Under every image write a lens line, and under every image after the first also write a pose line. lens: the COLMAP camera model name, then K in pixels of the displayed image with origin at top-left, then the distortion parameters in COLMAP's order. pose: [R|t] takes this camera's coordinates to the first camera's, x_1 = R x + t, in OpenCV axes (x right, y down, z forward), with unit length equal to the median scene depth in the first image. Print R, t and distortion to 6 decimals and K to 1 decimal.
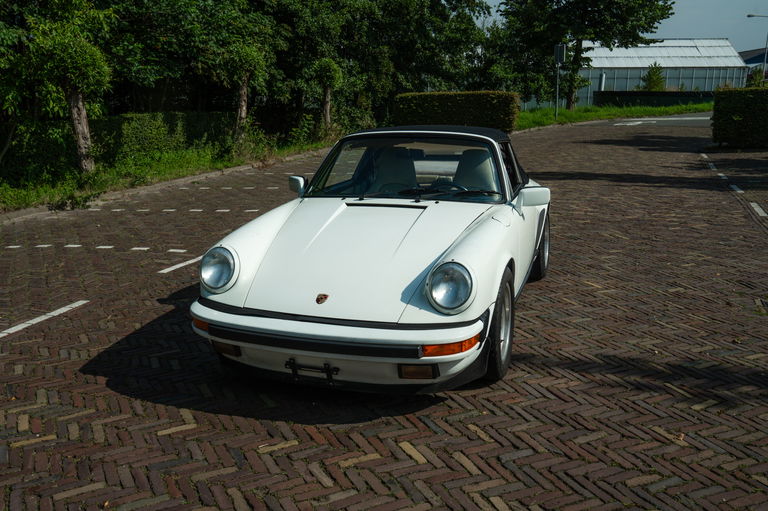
lens RADIAL K [[695.2, 0, 384.0], [0, 695.2, 255.5], [0, 0, 1]] dist [0.000699, -0.164321]
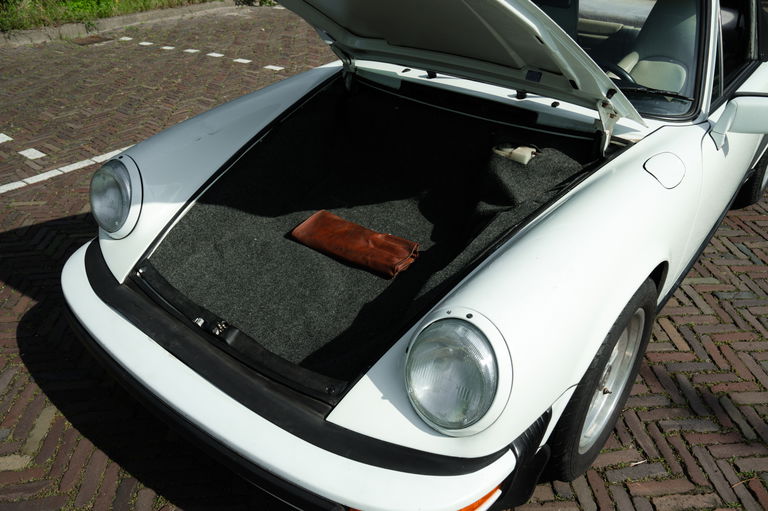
lens RADIAL K [[615.2, 0, 384.0], [0, 615.2, 255.5], [0, 0, 1]] dist [-0.041042, 0.006514]
pose [[0.934637, 0.204823, -0.290692, 0.106531], [-0.102594, 0.938014, 0.331066, -0.101544], [0.340483, -0.279603, 0.897716, 0.468412]]
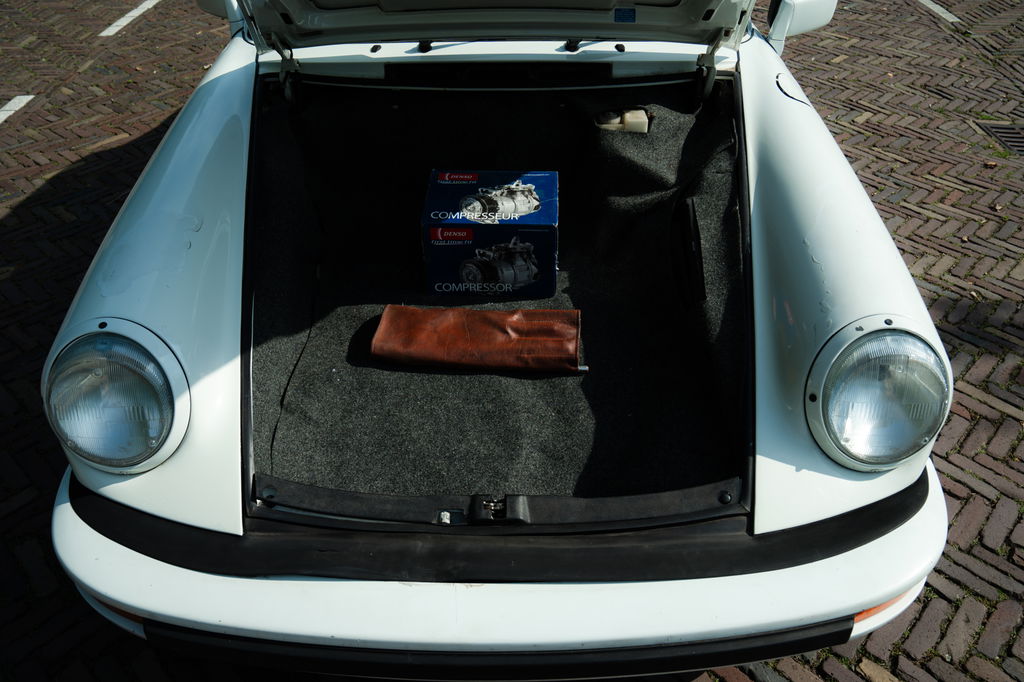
lens RADIAL K [[820.2, 0, 512.0], [0, 820.2, 341.0], [0, 0, 1]] dist [-0.041042, 0.006514]
pose [[0.950902, -0.180887, 0.251128, -0.122506], [0.065691, 0.910894, 0.407377, -0.109896], [-0.302440, -0.370879, 0.878054, 0.501092]]
